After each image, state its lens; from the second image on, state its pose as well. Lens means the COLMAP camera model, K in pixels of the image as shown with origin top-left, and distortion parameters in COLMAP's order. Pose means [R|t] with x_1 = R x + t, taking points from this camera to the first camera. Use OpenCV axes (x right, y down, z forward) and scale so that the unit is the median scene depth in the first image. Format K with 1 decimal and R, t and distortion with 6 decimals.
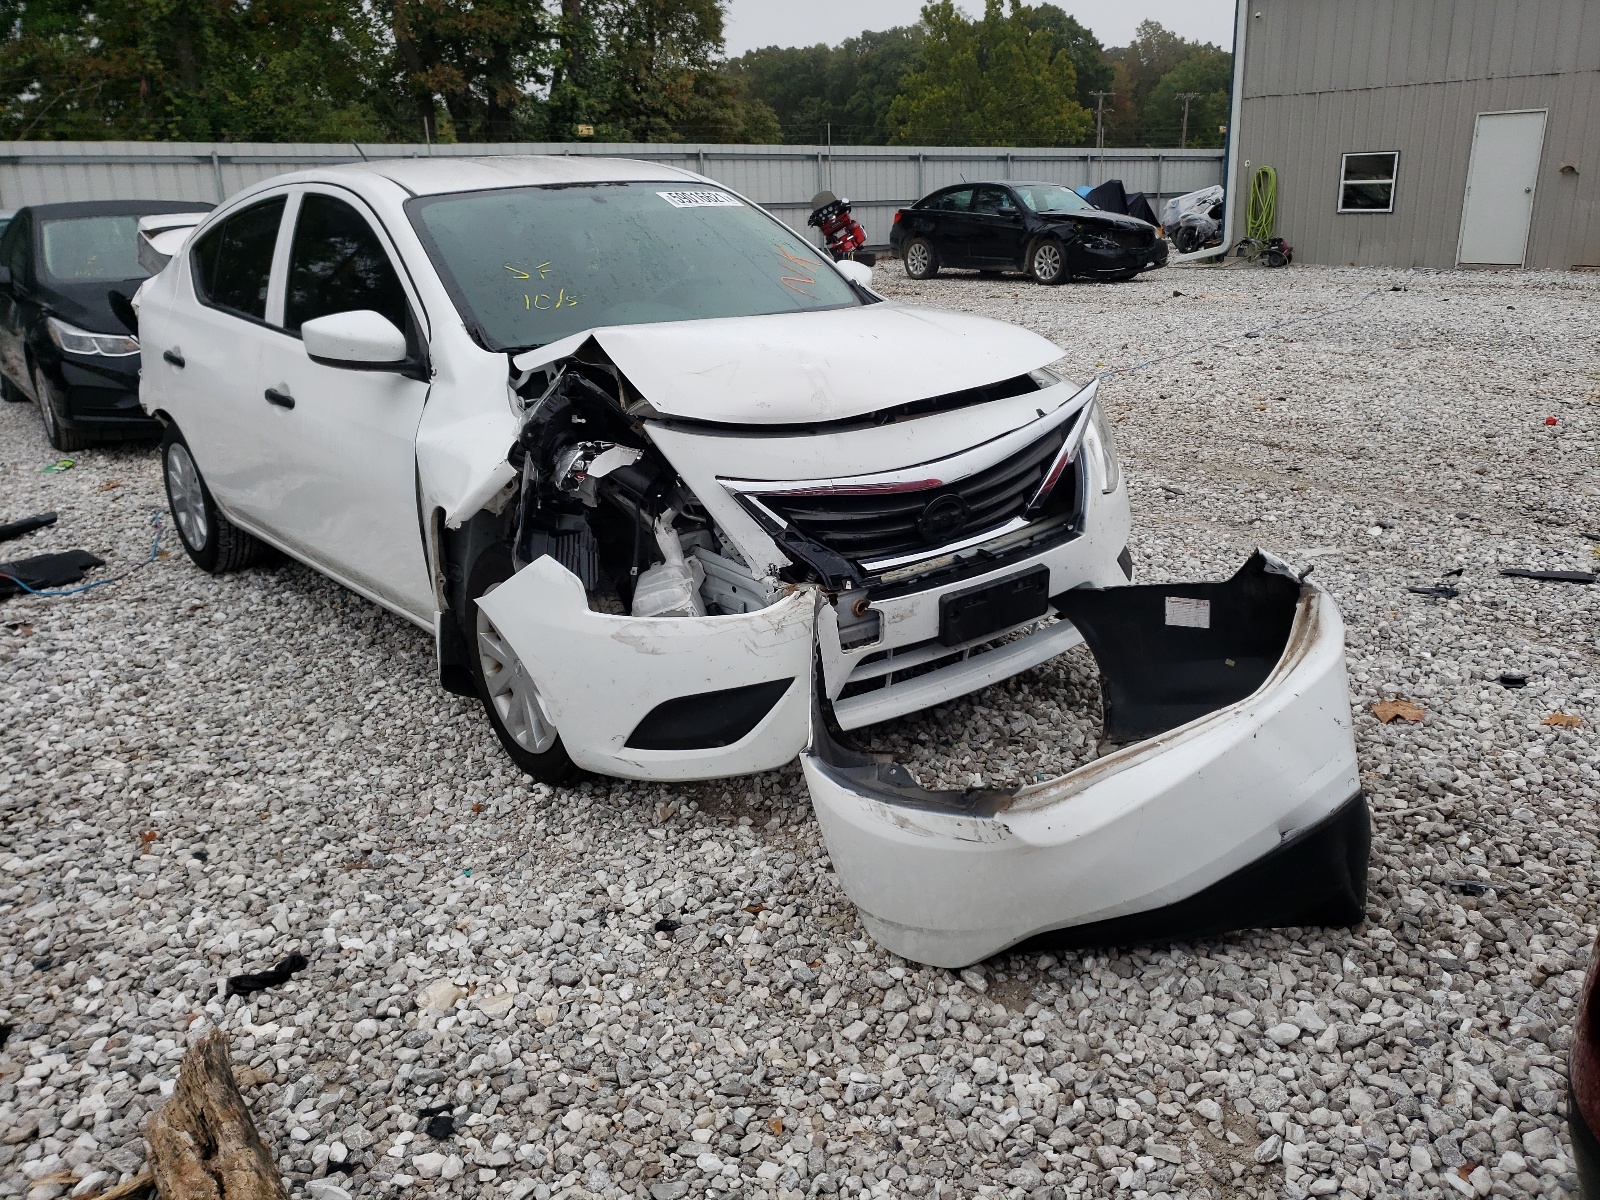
lens RADIAL K [[1227.6, 0, 800.7], [0, 1227.6, 602.2], [0, 0, 1]] dist [0.018559, 0.009129]
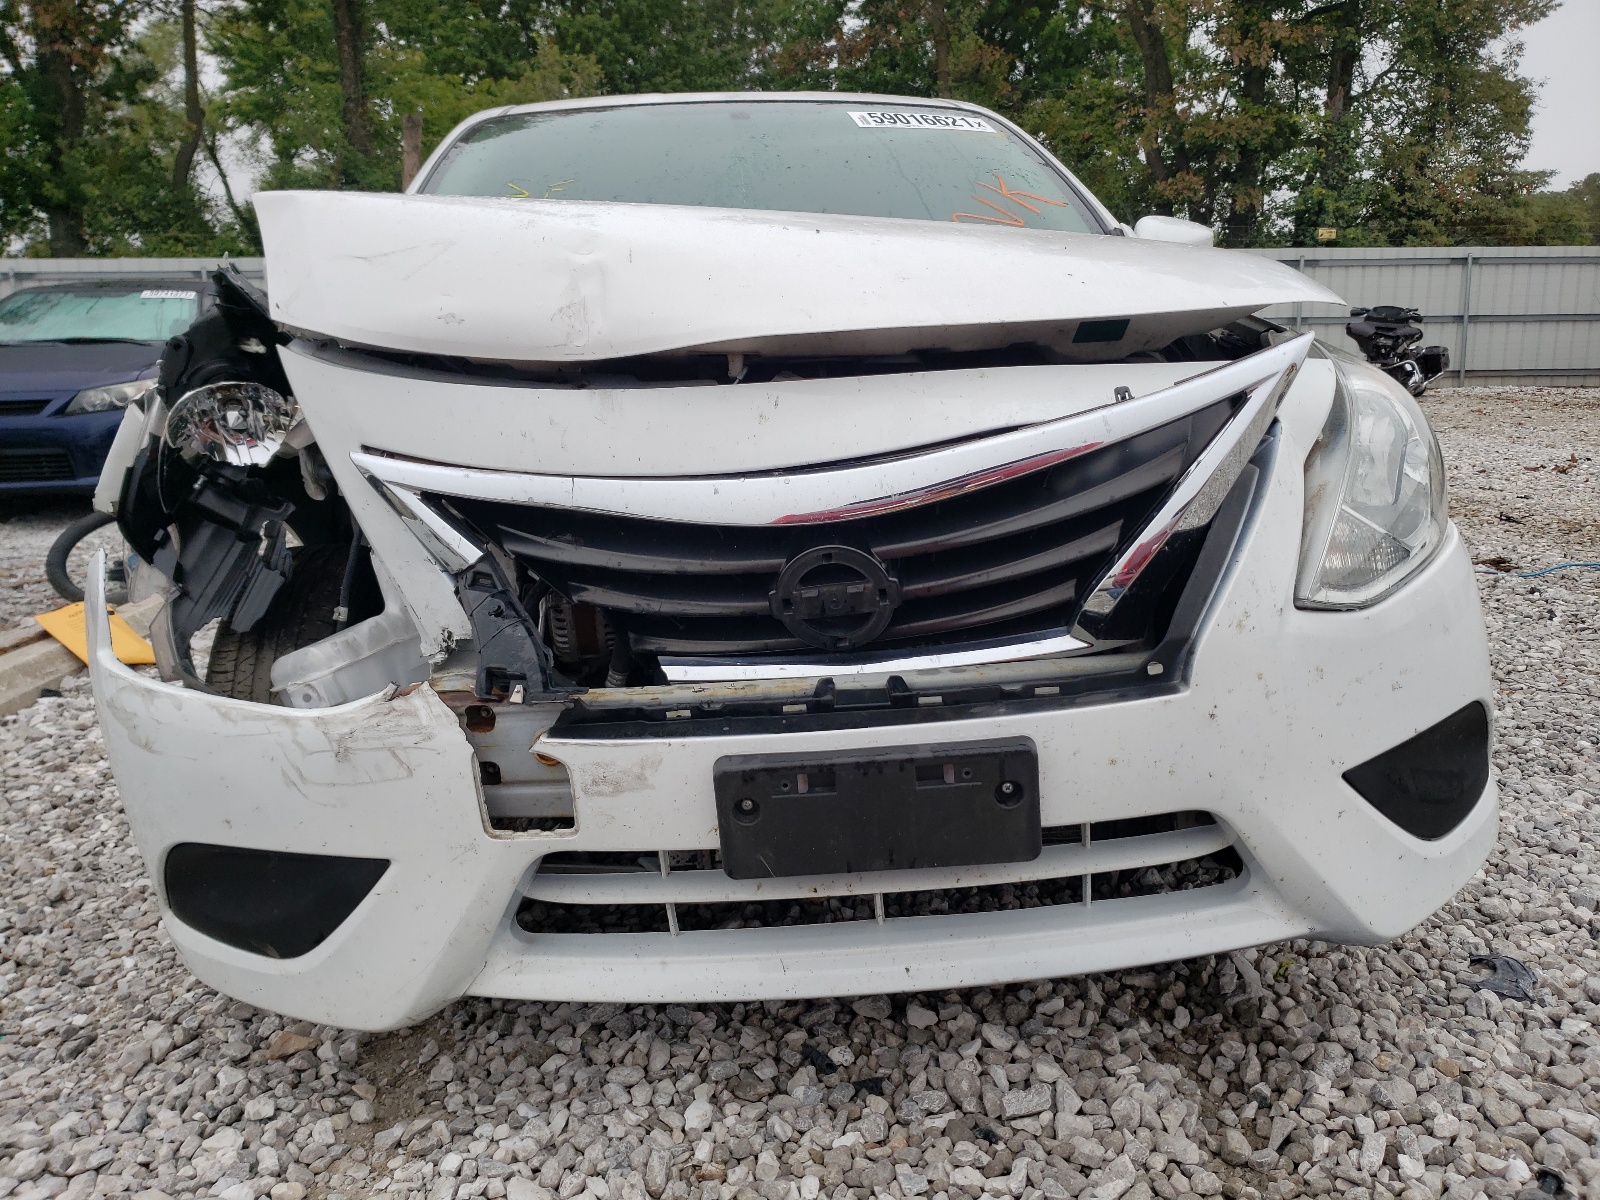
lens RADIAL K [[1227.6, 0, 799.4], [0, 1227.6, 596.4], [0, 0, 1]] dist [0.018559, 0.009129]
pose [[0.830486, 0.130847, -0.541454, 0.343285], [-0.183525, 0.982022, -0.044177, -0.045018], [0.525940, 0.136059, 0.839569, 0.589108]]
